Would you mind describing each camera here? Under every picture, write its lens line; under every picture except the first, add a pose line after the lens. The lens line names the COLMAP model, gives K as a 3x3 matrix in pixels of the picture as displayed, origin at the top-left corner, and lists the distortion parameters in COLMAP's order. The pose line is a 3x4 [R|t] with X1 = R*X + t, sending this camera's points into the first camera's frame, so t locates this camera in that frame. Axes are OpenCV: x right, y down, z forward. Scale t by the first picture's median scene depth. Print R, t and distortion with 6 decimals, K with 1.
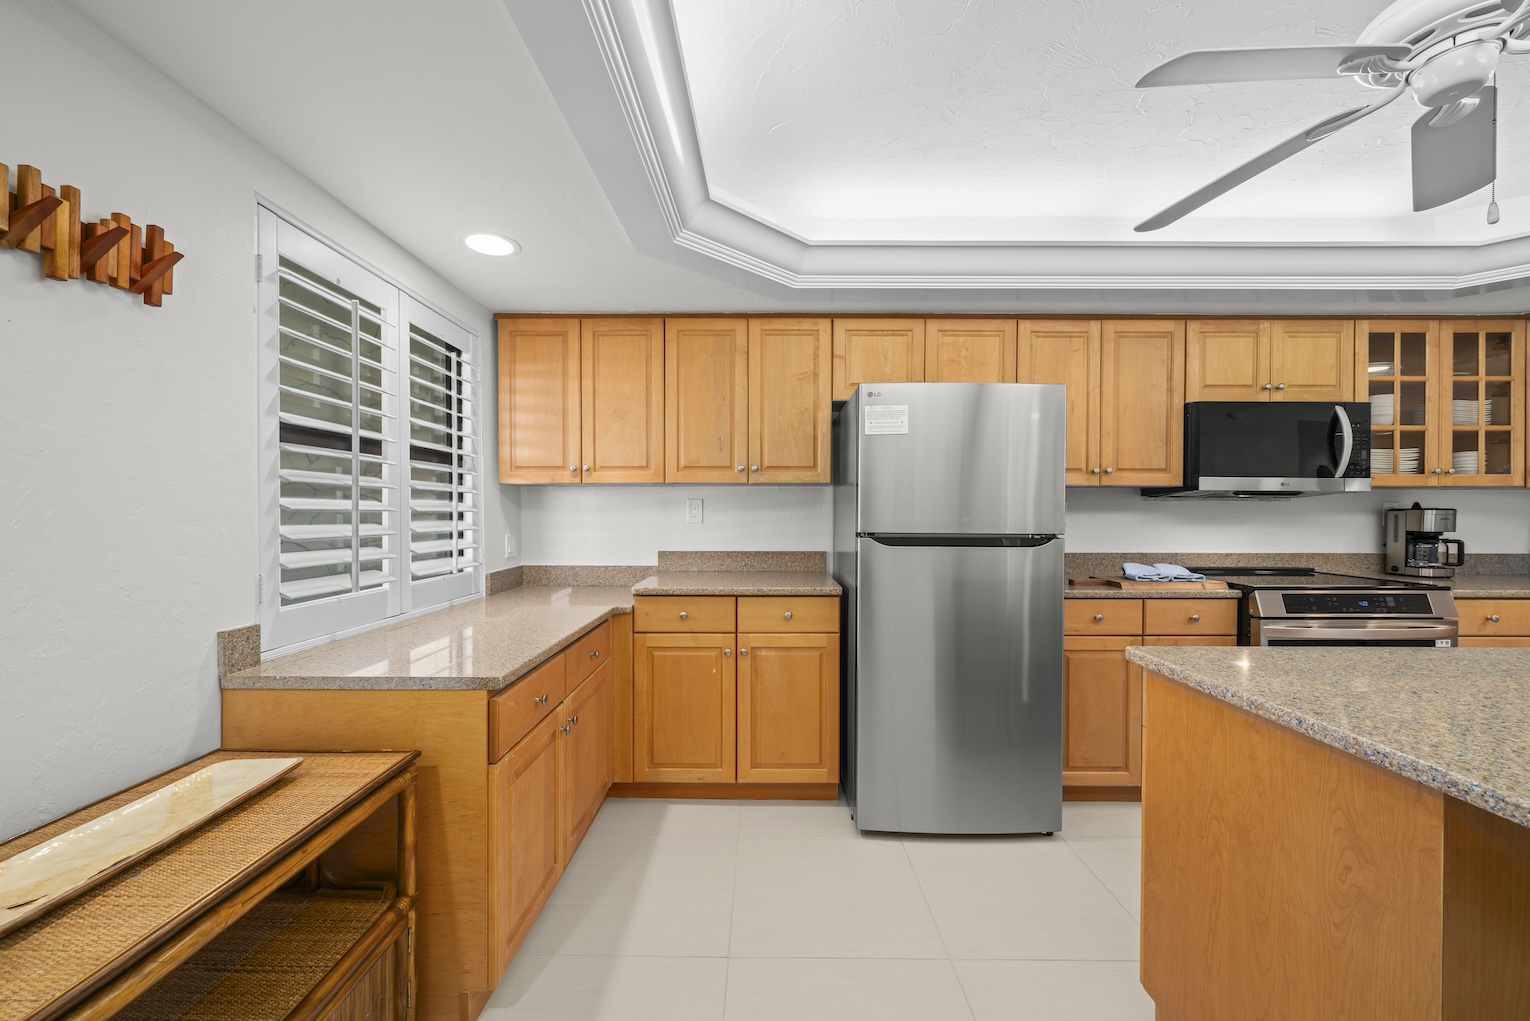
lens RADIAL K [[588.8, 0, 751.9], [0, 588.8, 514.8], [0, 0, 1]] dist [-0.006601, 0.000709]
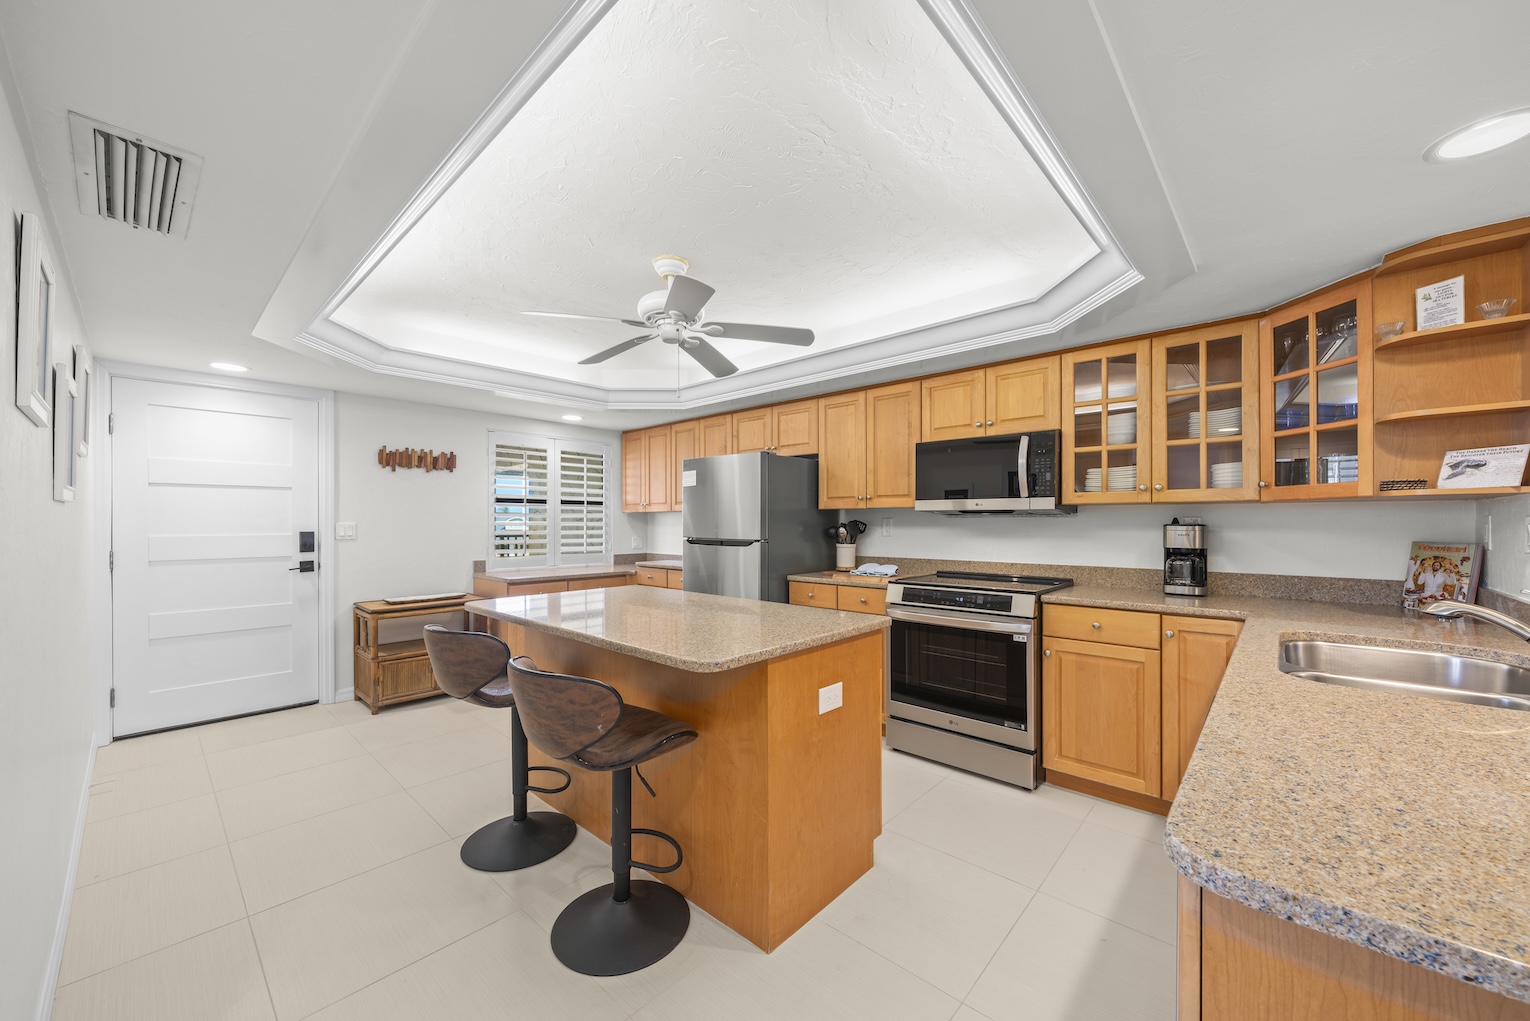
lens RADIAL K [[588.8, 0, 762.1], [0, 588.8, 528.2], [0, 0, 1]] dist [-0.006601, 0.000709]
pose [[0.734356, 0.004544, -0.678749, 1.430486], [-0.006185, 0.999981, 0.000003, -0.000631], [0.678736, 0.004195, 0.734370, -0.207879]]
